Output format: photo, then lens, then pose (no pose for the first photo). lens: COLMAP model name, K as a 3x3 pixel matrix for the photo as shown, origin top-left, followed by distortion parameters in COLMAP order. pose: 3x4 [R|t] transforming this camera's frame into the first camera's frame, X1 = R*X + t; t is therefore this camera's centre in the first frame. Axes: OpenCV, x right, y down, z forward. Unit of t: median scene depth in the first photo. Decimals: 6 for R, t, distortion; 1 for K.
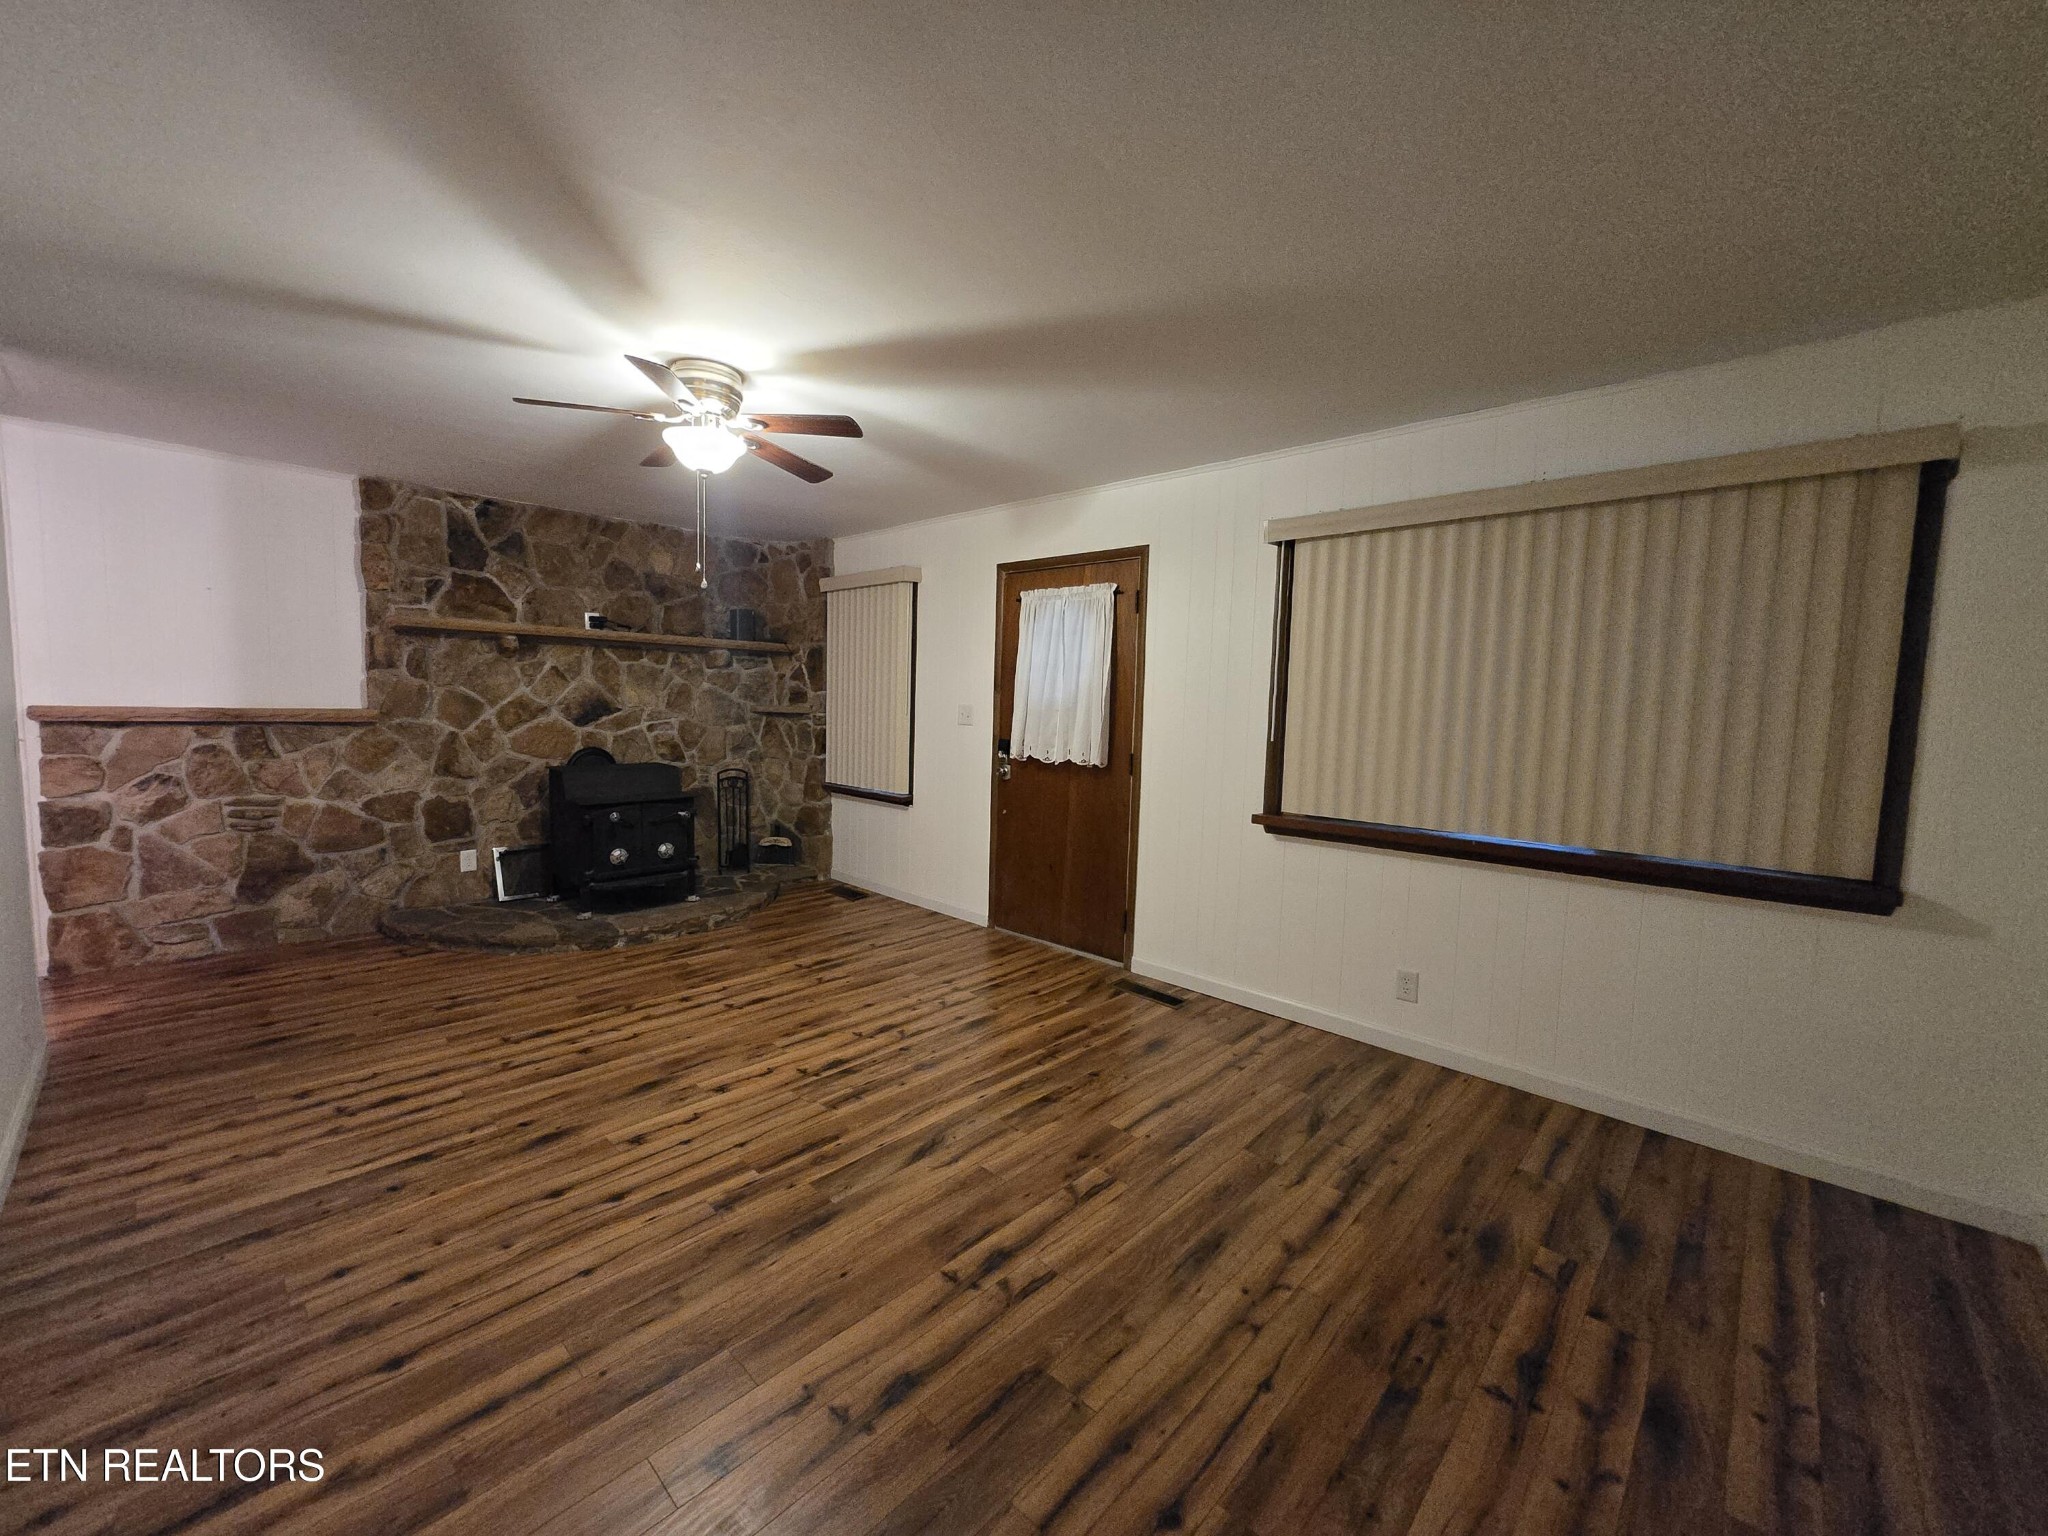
lens RADIAL K [[807.9, 0, 1020.7], [0, 807.9, 778.4], [0, 0, 1]] dist [-0.003427, -0.000567]
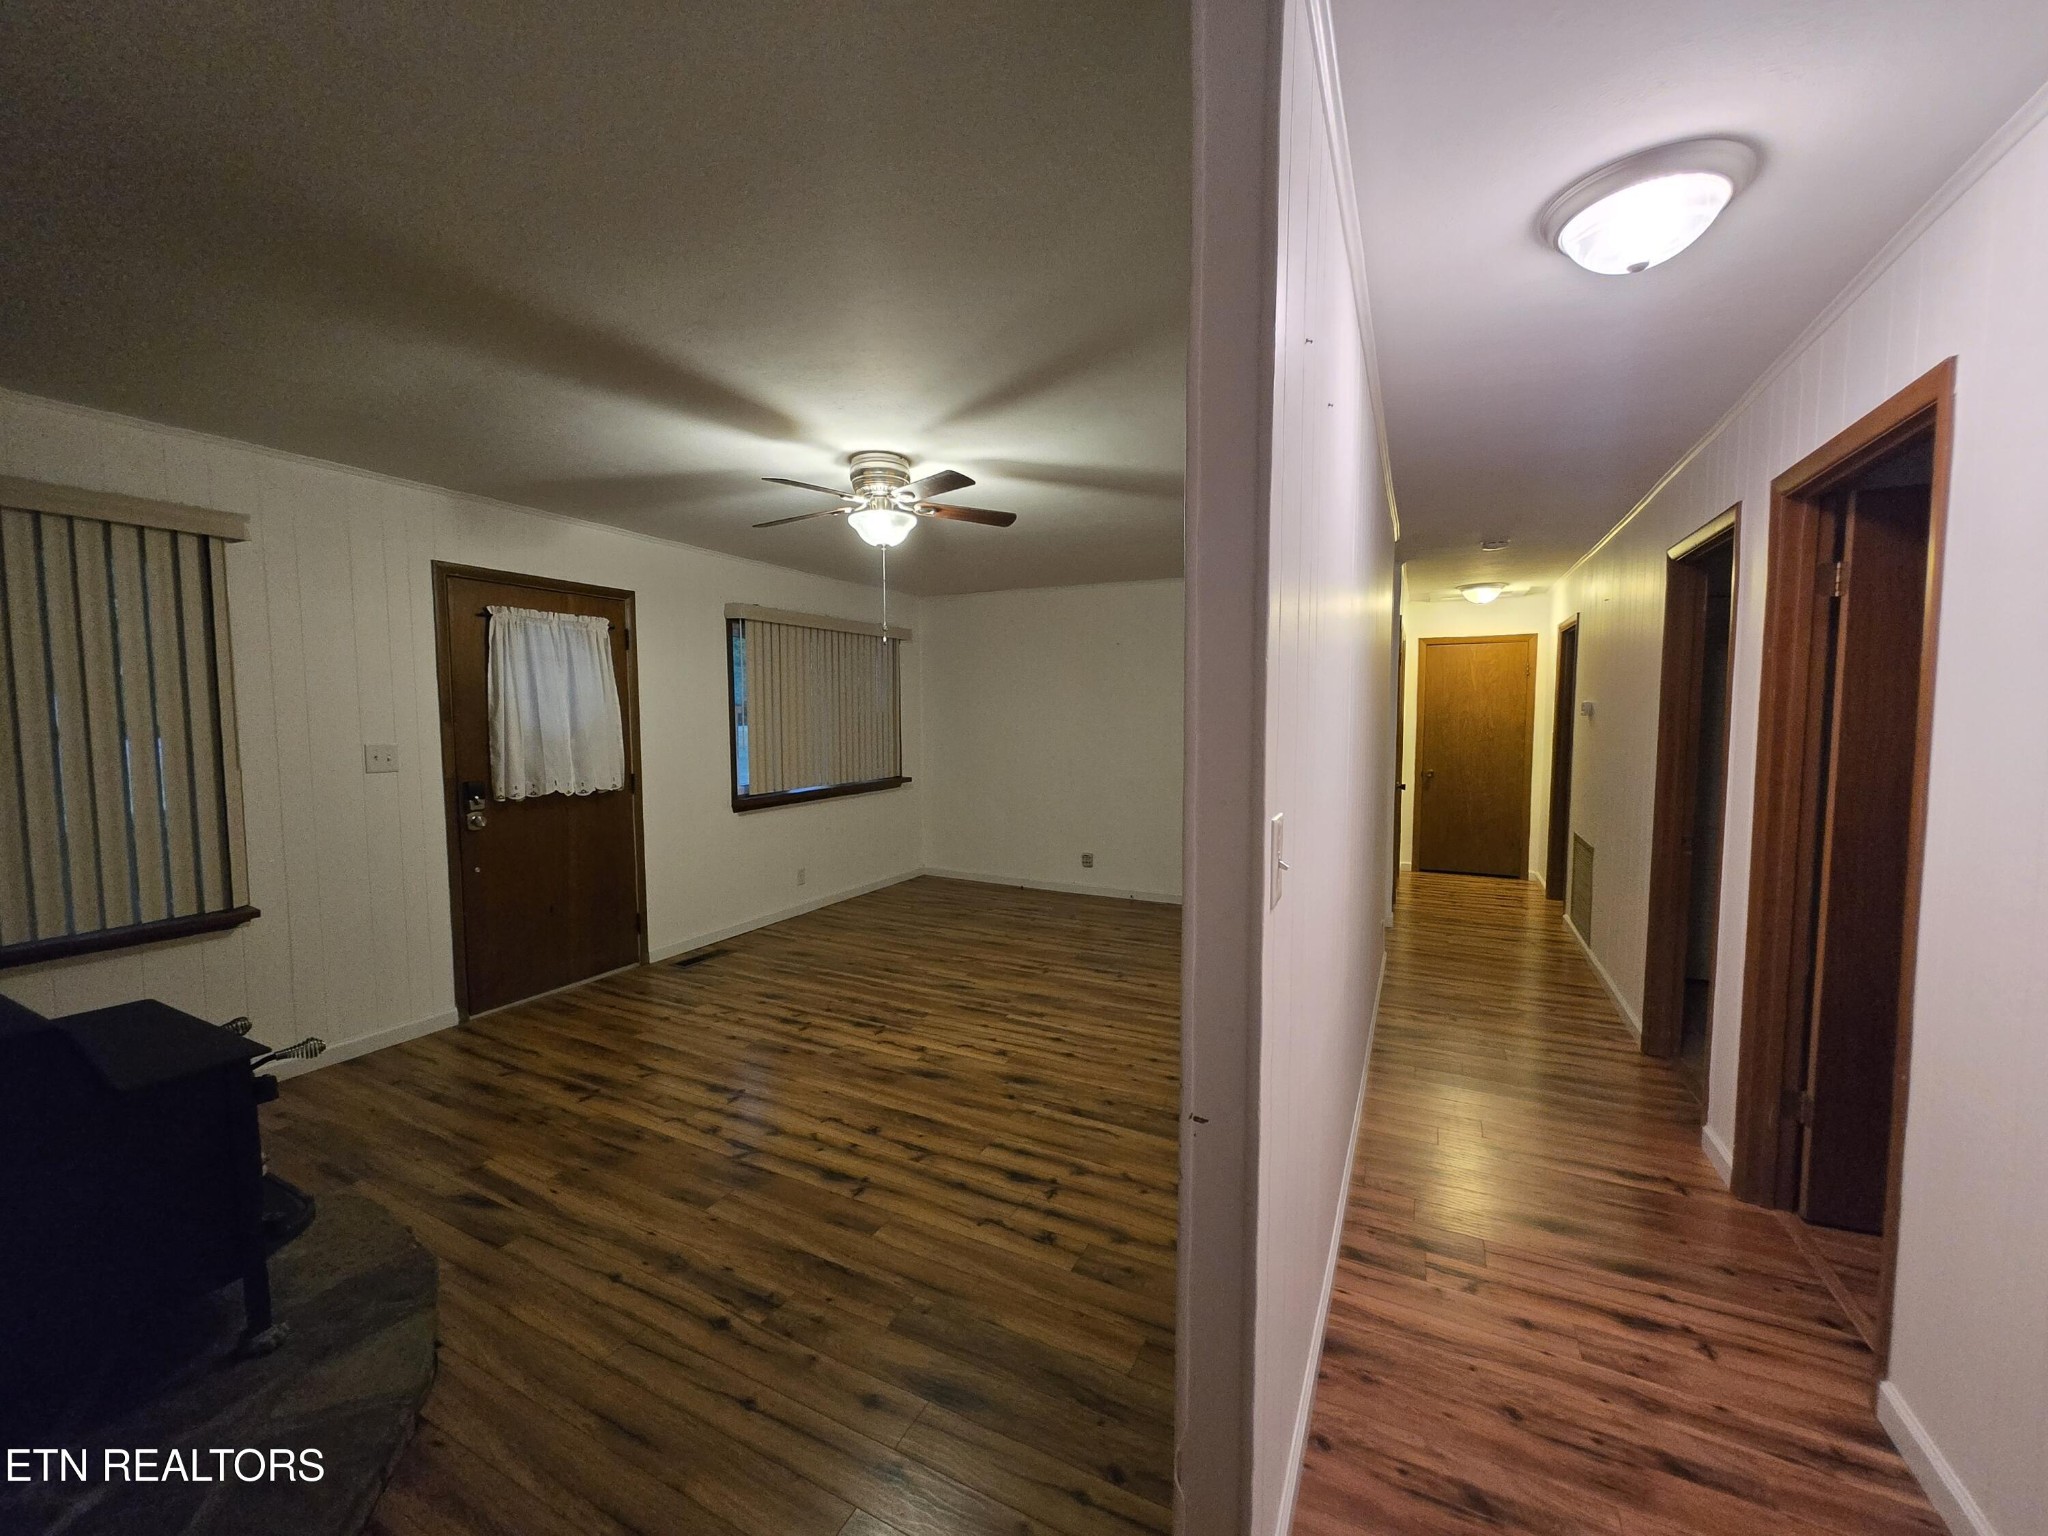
lens RADIAL K [[807.9, 0, 1019.5], [0, 807.9, 765.4], [0, 0, 1]] dist [-0.003427, -0.000567]
pose [[-0.292972, -0.086902, 0.952164, -1.463811], [0.085909, 0.989440, 0.116737, -0.170546], [-0.952254, 0.116000, -0.282412, 1.078630]]
